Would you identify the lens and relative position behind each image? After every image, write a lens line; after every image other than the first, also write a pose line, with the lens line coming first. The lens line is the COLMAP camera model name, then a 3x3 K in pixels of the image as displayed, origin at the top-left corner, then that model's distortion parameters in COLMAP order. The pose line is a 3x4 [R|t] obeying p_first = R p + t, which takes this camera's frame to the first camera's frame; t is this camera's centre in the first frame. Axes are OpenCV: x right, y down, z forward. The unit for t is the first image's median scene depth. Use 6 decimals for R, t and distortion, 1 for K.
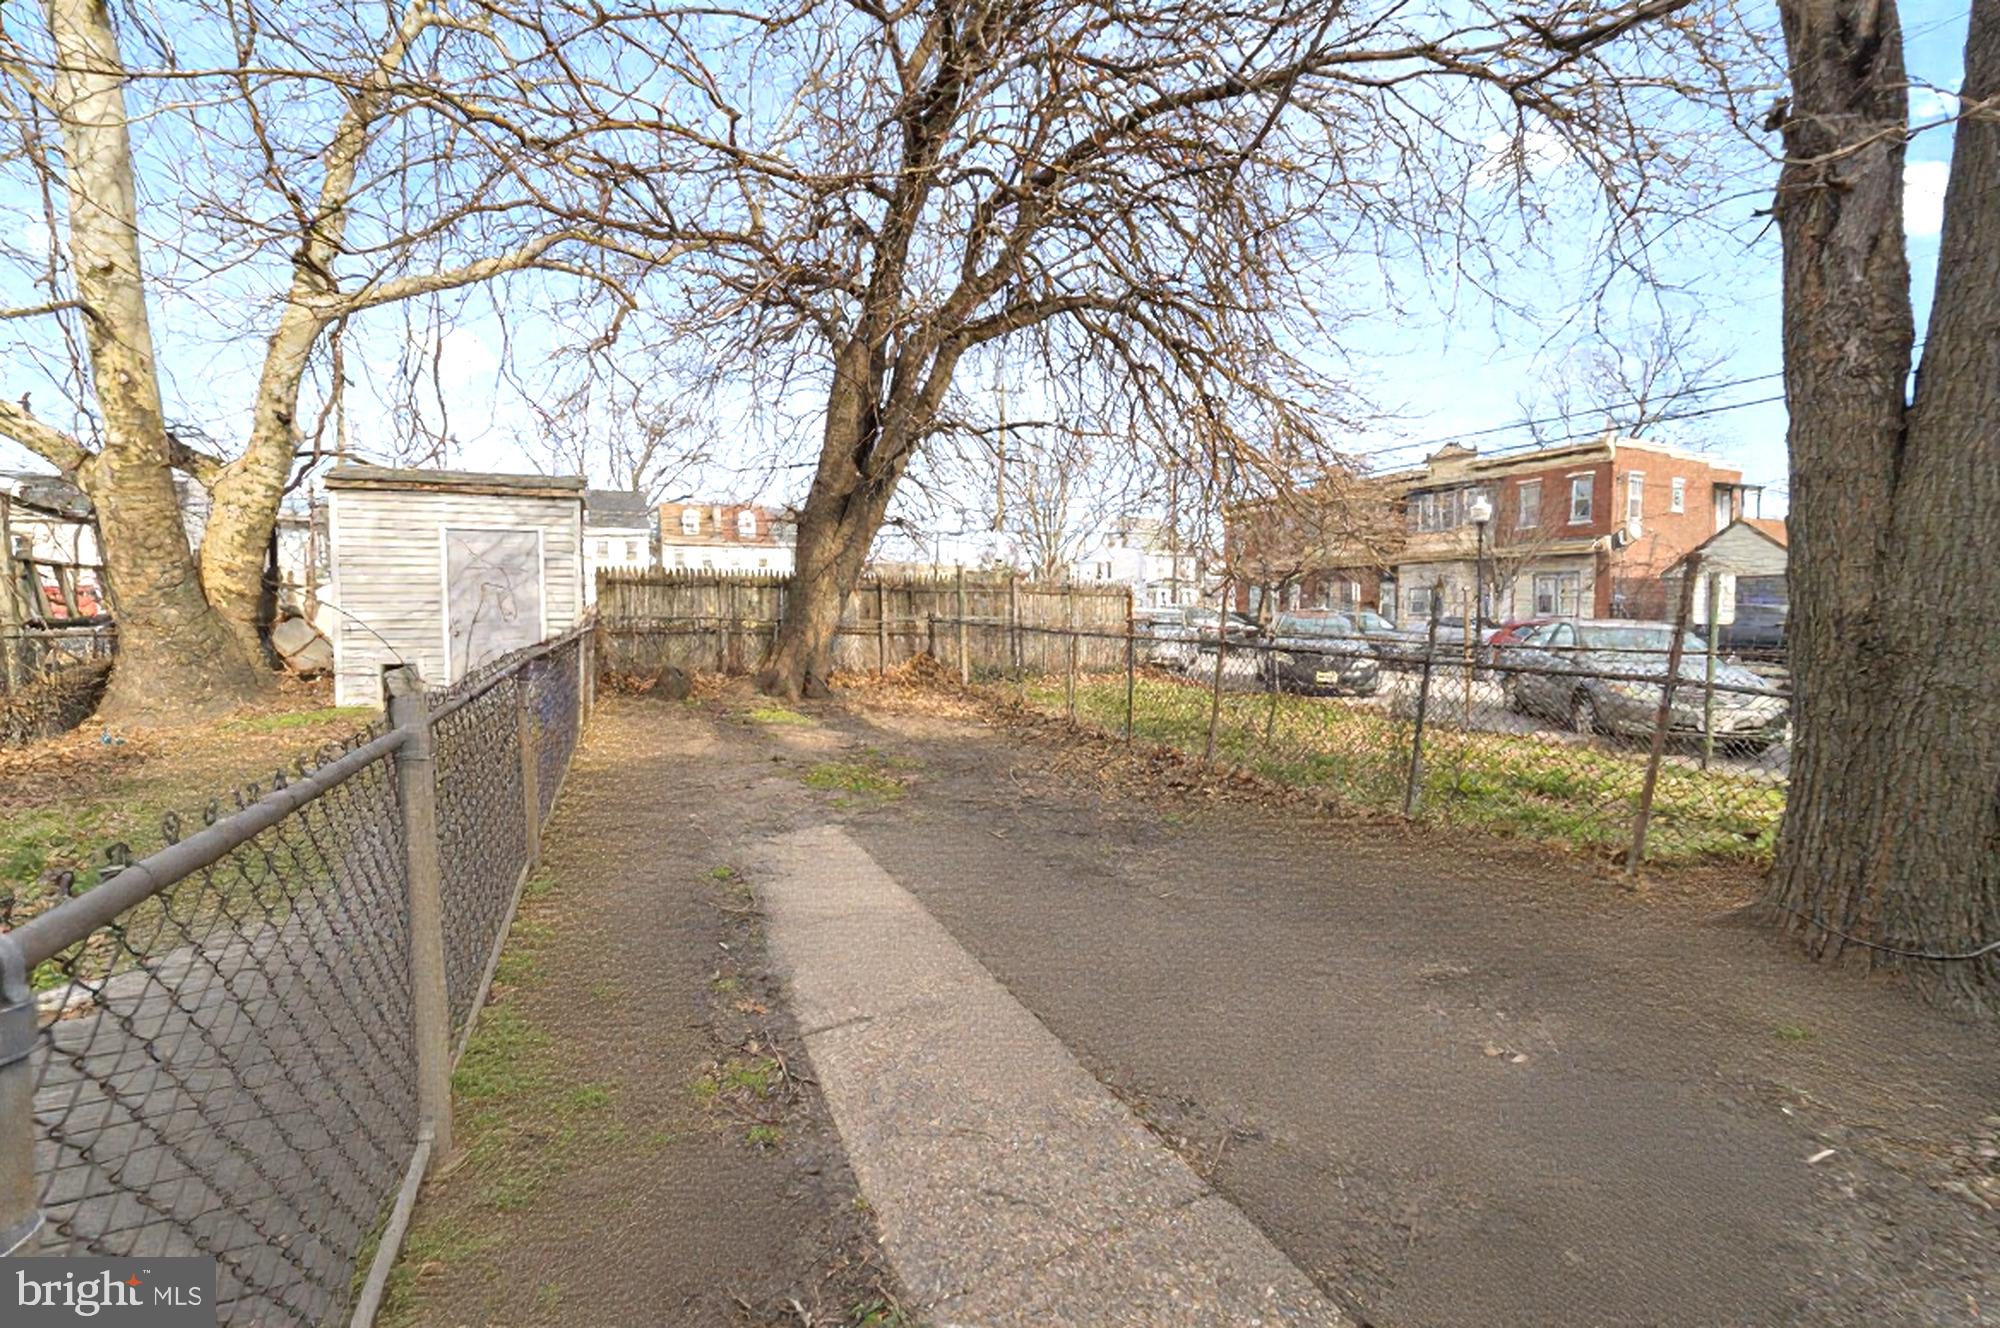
lens RADIAL K [[821.3, 0, 988.2], [0, 821.3, 641.0], [0, 0, 1]] dist [-0.021939, -0.001321]
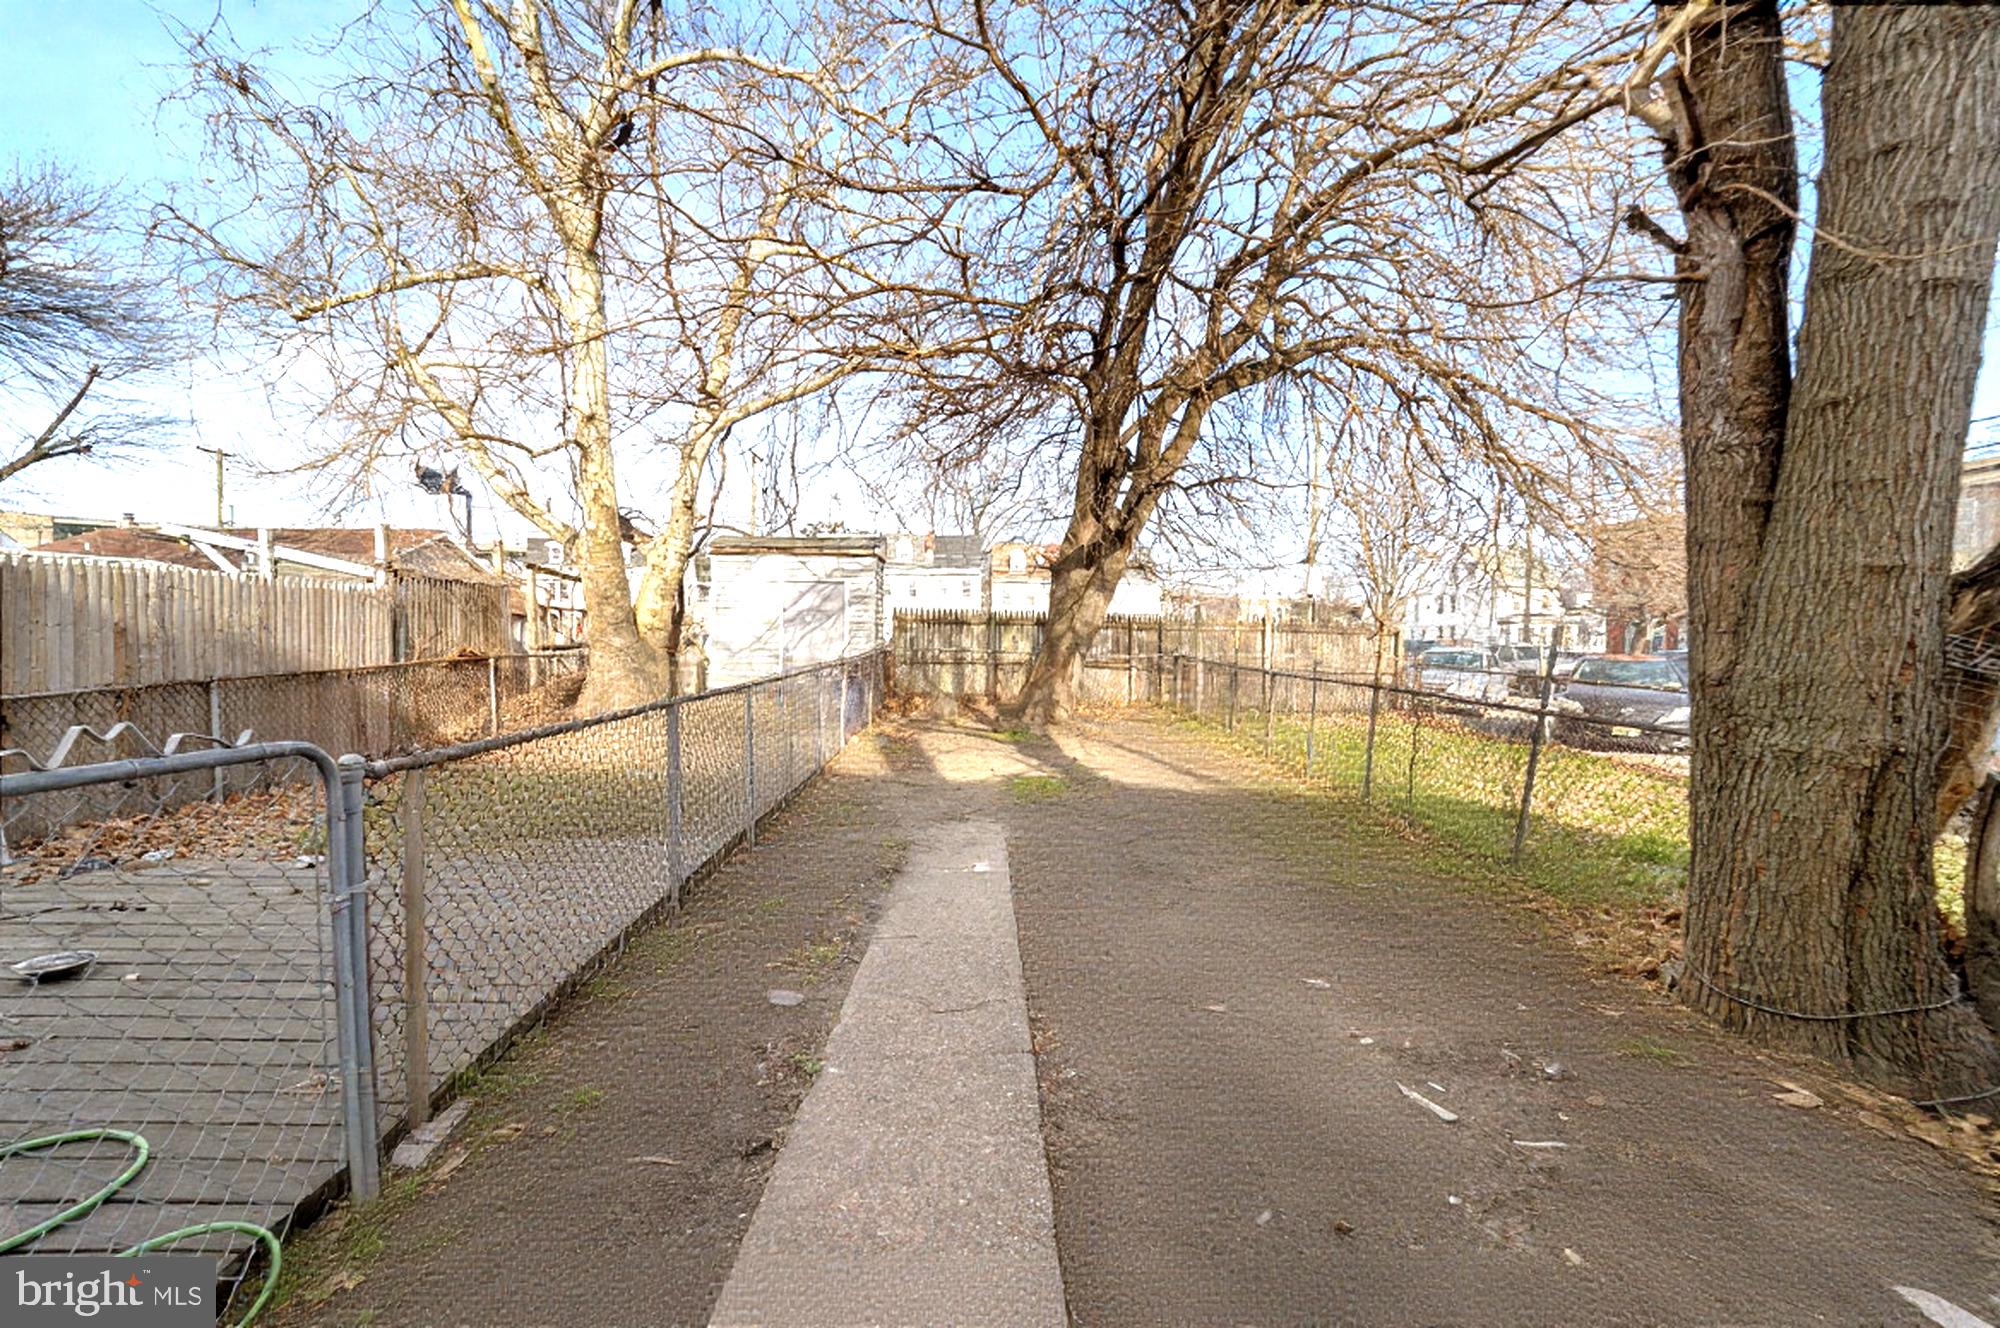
lens RADIAL K [[821.3, 0, 988.2], [0, 821.3, 641.0], [0, 0, 1]] dist [-0.021939, -0.001321]
pose [[0.919721, 0.014188, -0.392316, 0.158346], [-0.030226, 0.998939, -0.034733, -0.003803], [0.391407, 0.043803, 0.919174, -0.090899]]
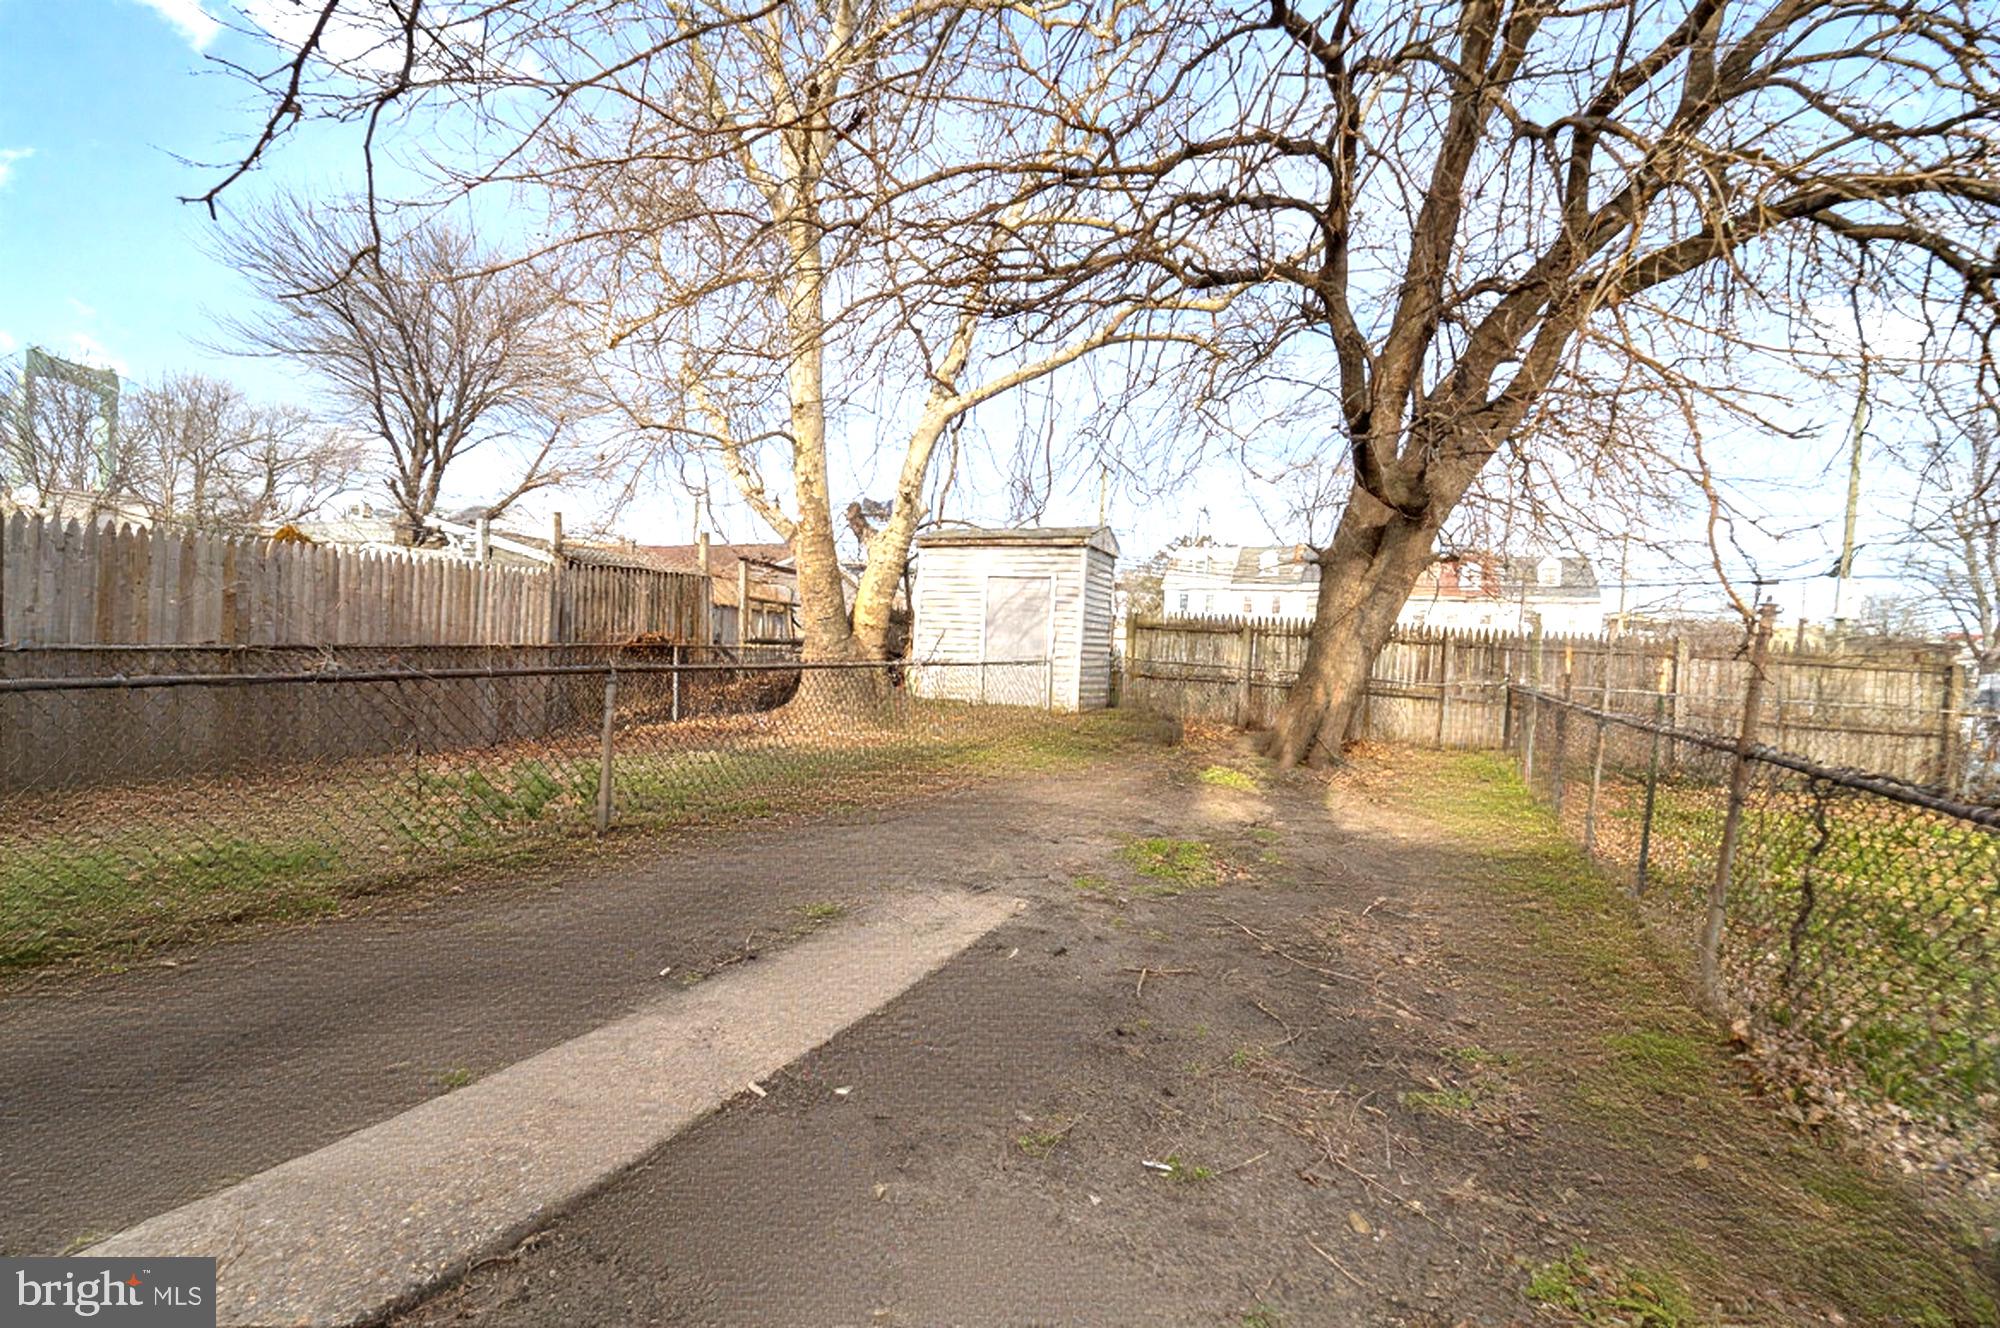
lens RADIAL K [[821.3, 0, 988.2], [0, 821.3, 641.0], [0, 0, 1]] dist [-0.021939, -0.001321]
pose [[0.647429, 0.032946, -0.761414, 0.236060], [-0.085398, 0.995909, -0.029522, -0.008109], [0.757326, 0.084136, 0.647594, 0.222659]]
